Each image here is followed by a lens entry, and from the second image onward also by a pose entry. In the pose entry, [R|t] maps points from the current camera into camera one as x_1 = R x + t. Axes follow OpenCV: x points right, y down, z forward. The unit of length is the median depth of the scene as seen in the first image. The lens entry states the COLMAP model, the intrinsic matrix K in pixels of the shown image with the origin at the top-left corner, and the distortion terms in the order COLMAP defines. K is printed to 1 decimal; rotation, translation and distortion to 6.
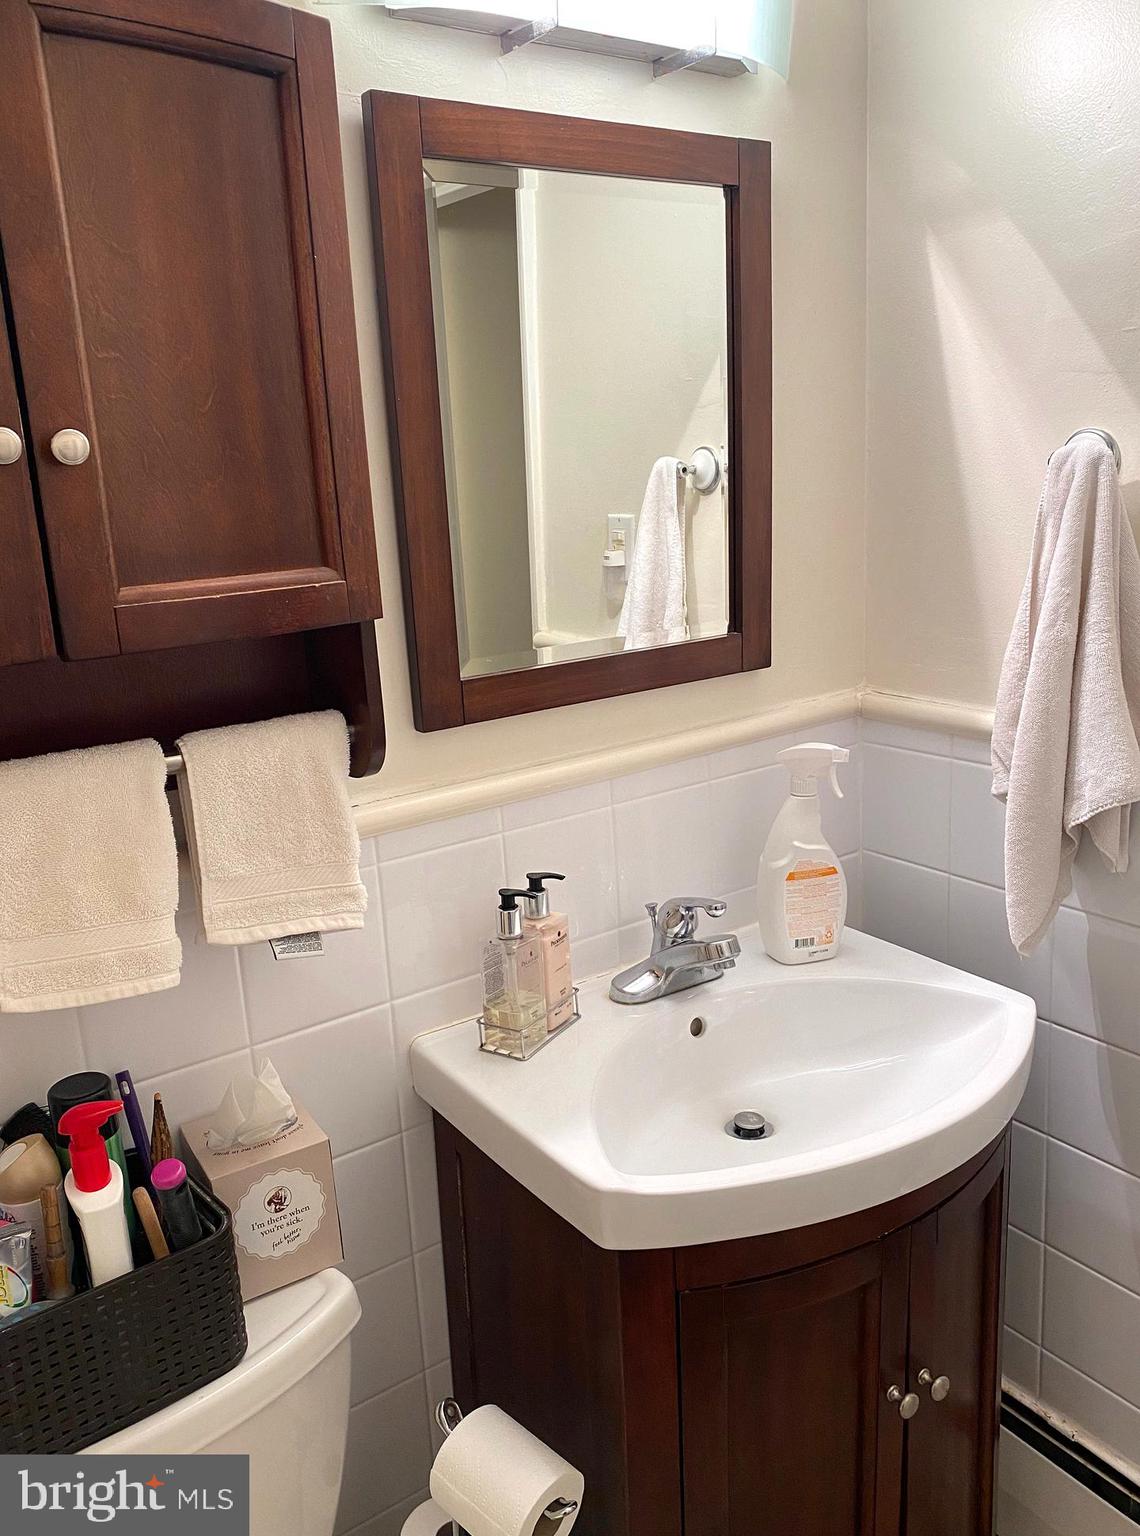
lens RADIAL K [[1194.0, 0, 570.0], [0, 1194.0, 768.0], [0, 0, 1]] dist [0.055419, 0.000290]
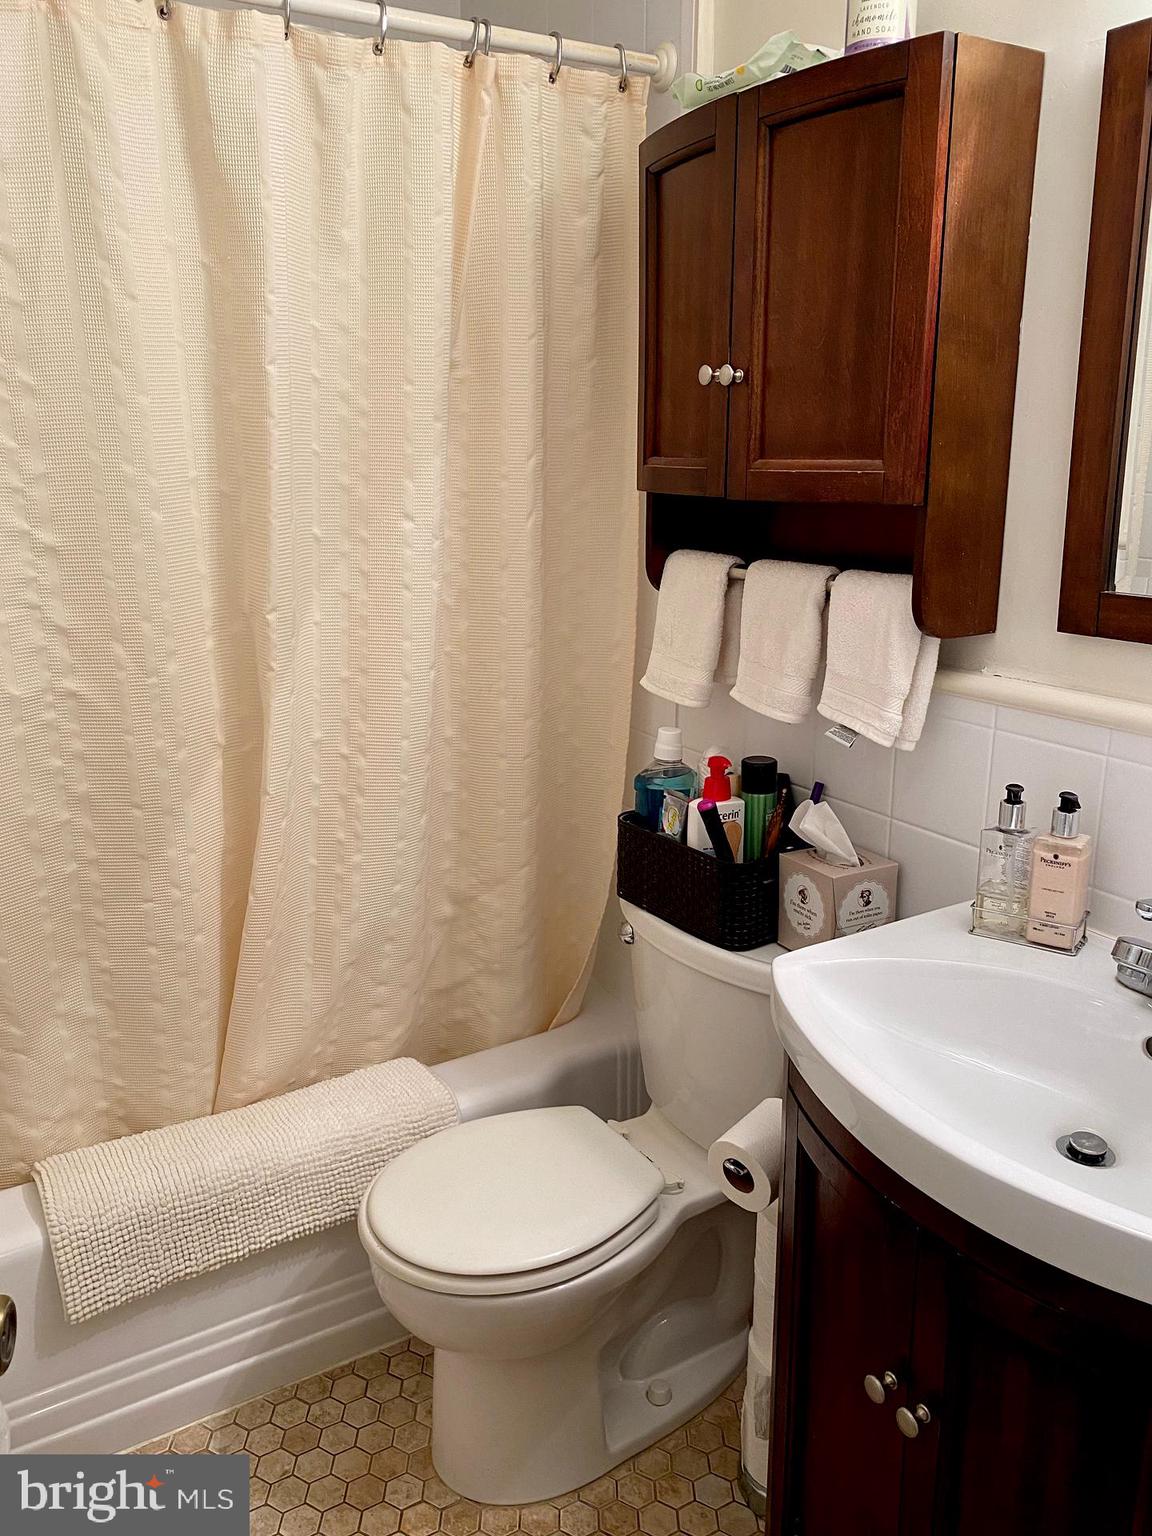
lens RADIAL K [[1191.0, 0, 576.0], [0, 1191.0, 768.0], [0, 0, 1]] dist [0.014192, 0.003291]
pose [[-0.020923, 0.323674, -0.945937, 1.088524], [-0.225252, 0.920292, 0.319882, -0.186023], [0.974076, 0.219767, 0.053653, 0.621698]]
